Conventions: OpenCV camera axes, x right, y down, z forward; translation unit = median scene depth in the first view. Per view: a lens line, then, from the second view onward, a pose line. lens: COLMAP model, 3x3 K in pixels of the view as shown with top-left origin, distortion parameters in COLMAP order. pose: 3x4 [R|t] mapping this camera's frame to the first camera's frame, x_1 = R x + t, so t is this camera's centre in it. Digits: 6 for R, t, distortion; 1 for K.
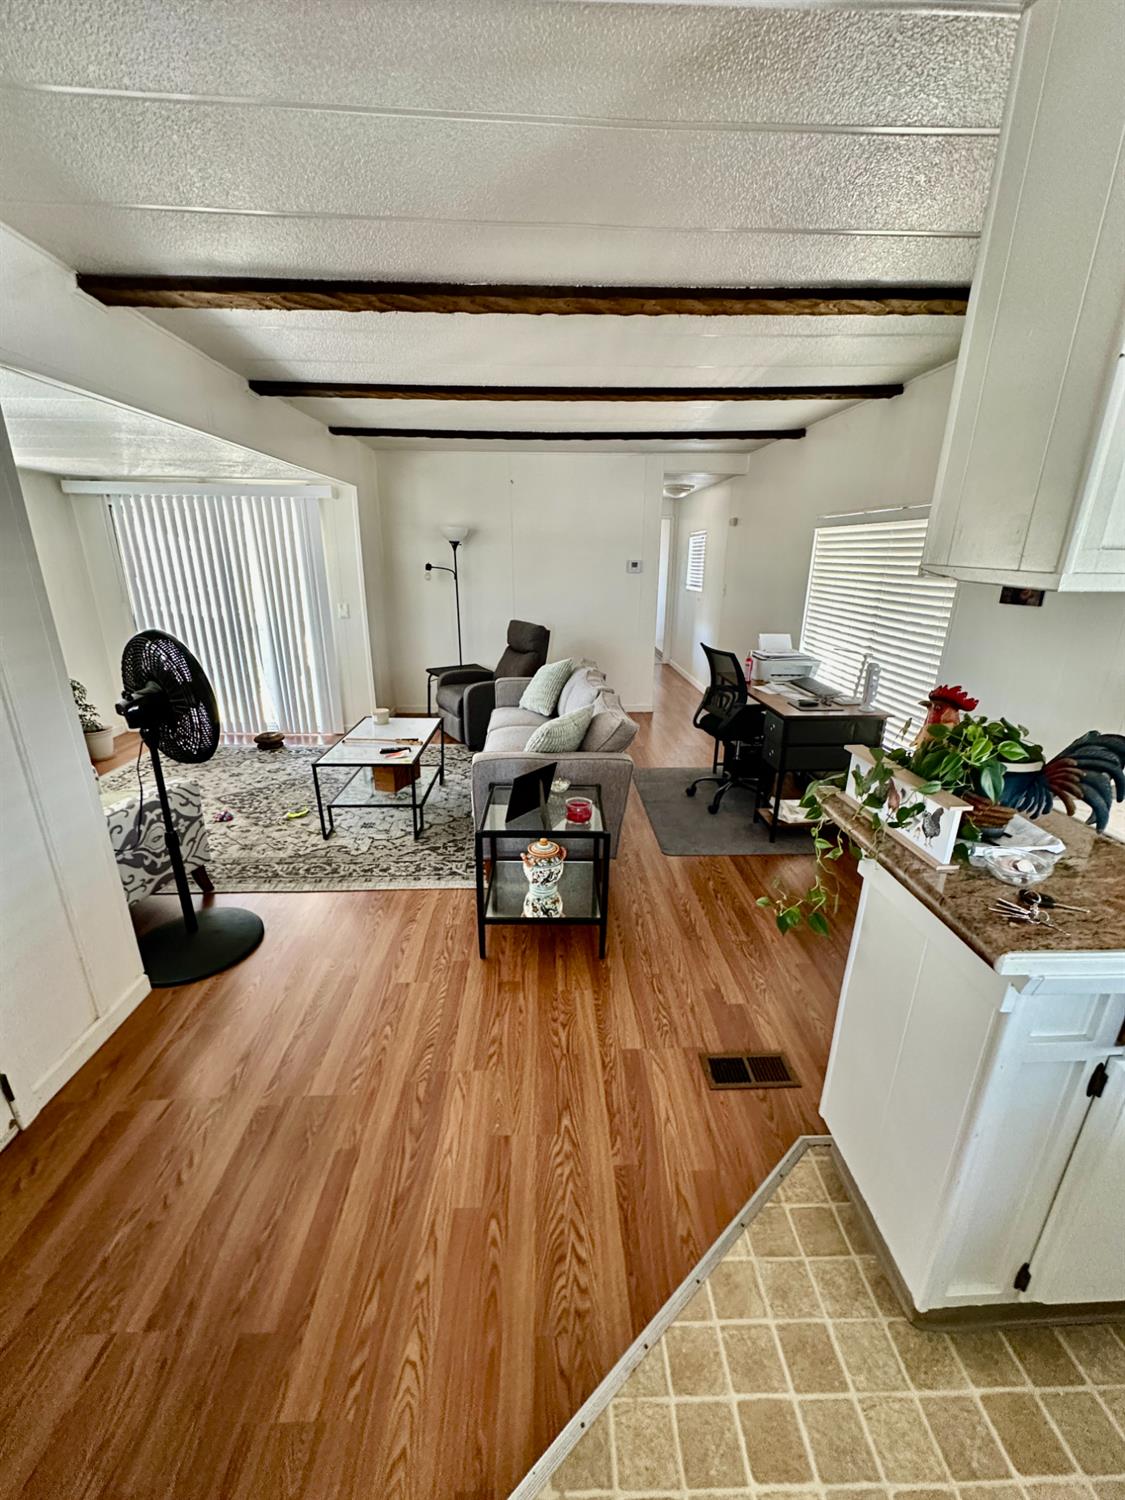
lens RADIAL K [[602.2, 0, 555.3], [0, 602.2, 753.6], [0, 0, 1]] dist [-0.005765, 0.000760]
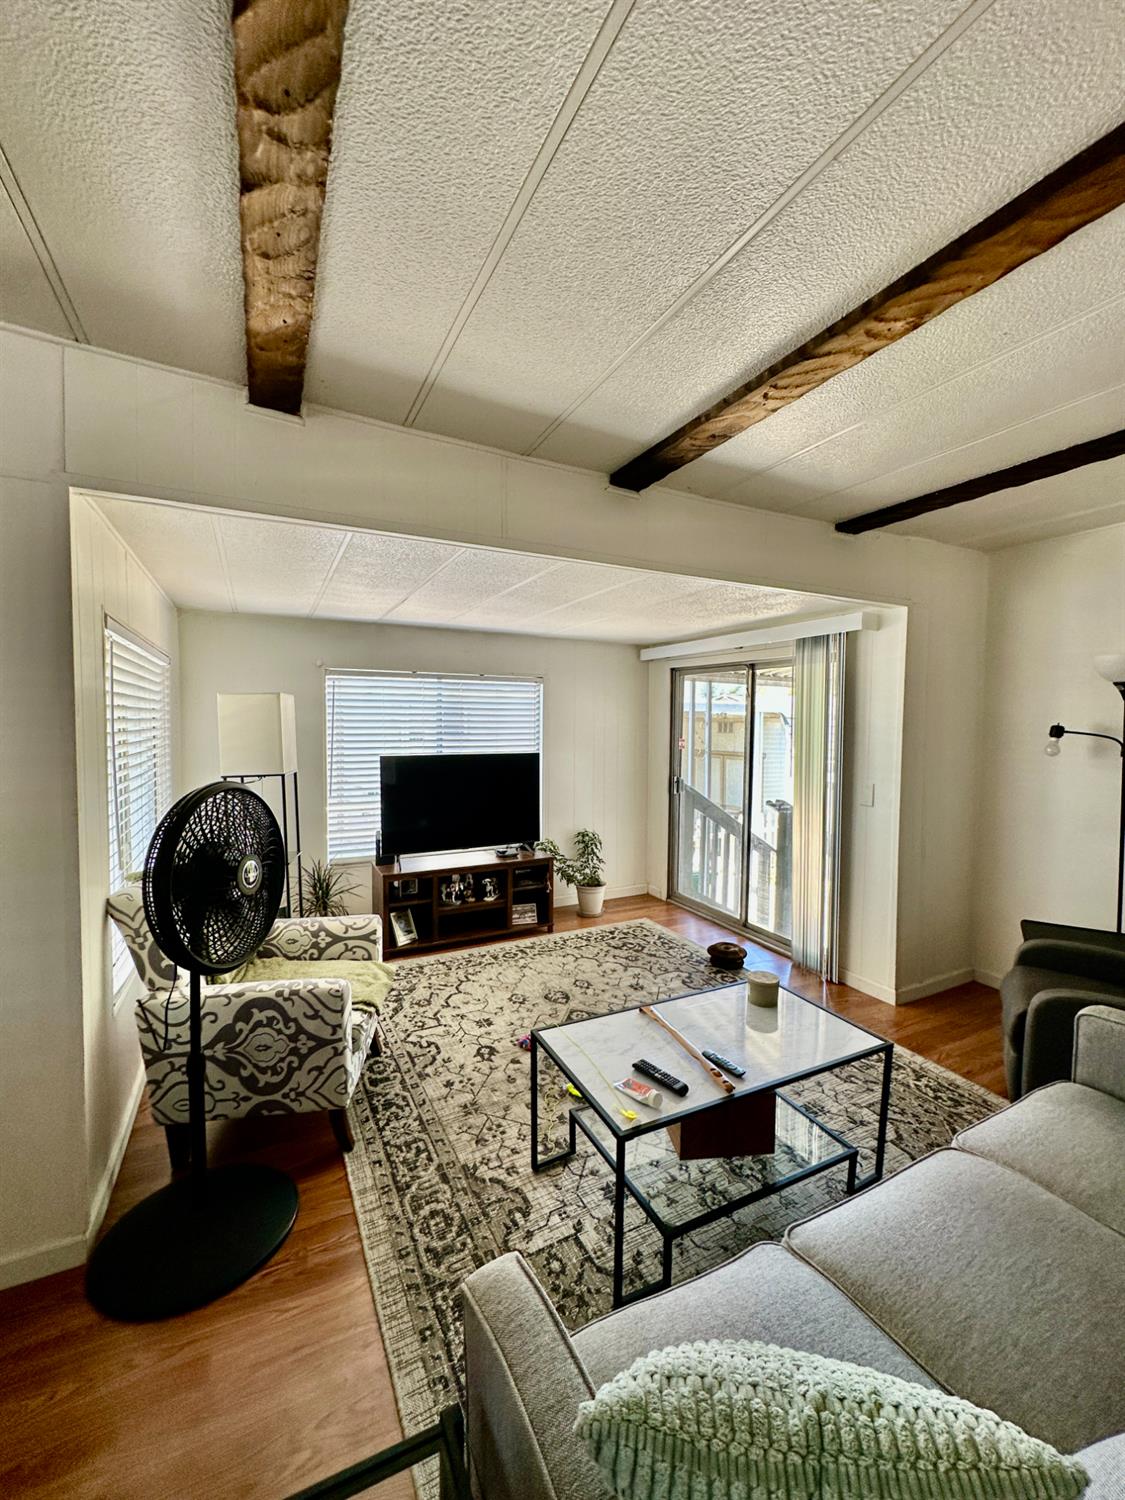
lens RADIAL K [[602.2, 0, 563.3], [0, 602.2, 749.0], [0, 0, 1]] dist [-0.005765, 0.000760]
pose [[0.429531, 0.034323, -0.902400, 0.156762], [-0.289868, 0.951640, -0.101778, -0.228785], [0.855266, 0.305293, 0.418708, 0.812838]]
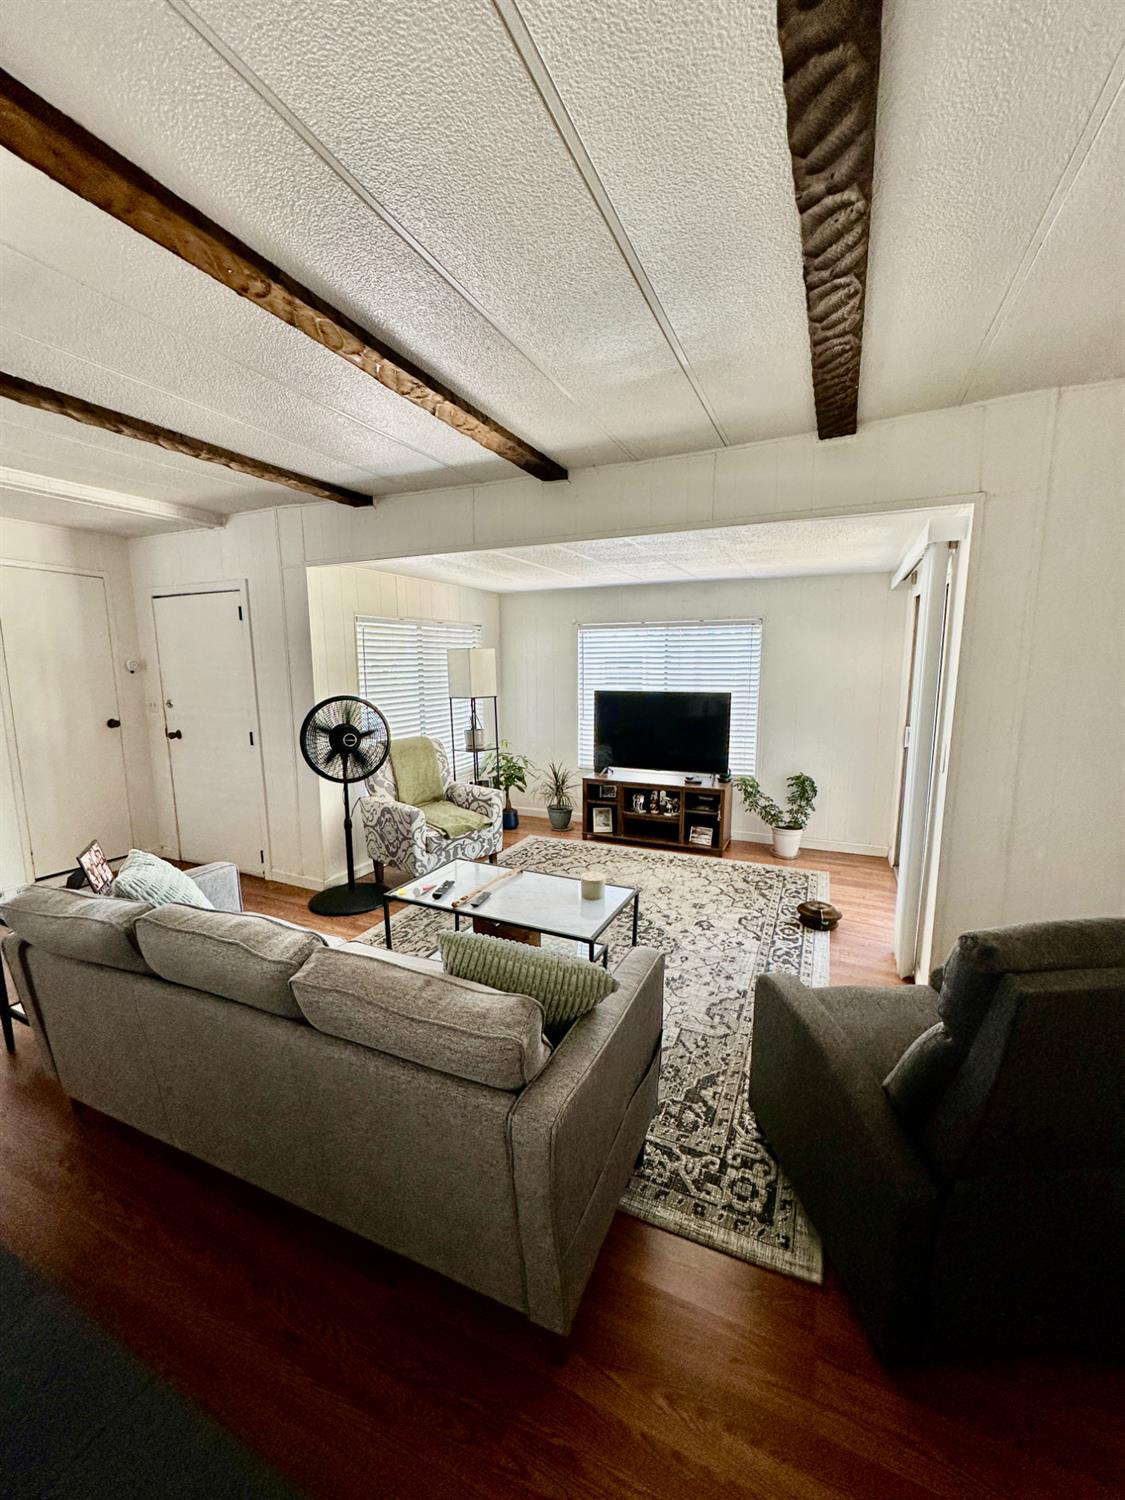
lens RADIAL K [[602.2, 0, 562.9], [0, 602.2, 750.5], [0, 0, 1]] dist [-0.005765, 0.000760]
pose [[-0.439704, 0.129257, -0.888793, 0.419685], [-0.284842, 0.918435, 0.274485, -0.534140], [0.851778, 0.373858, -0.367022, 1.683940]]
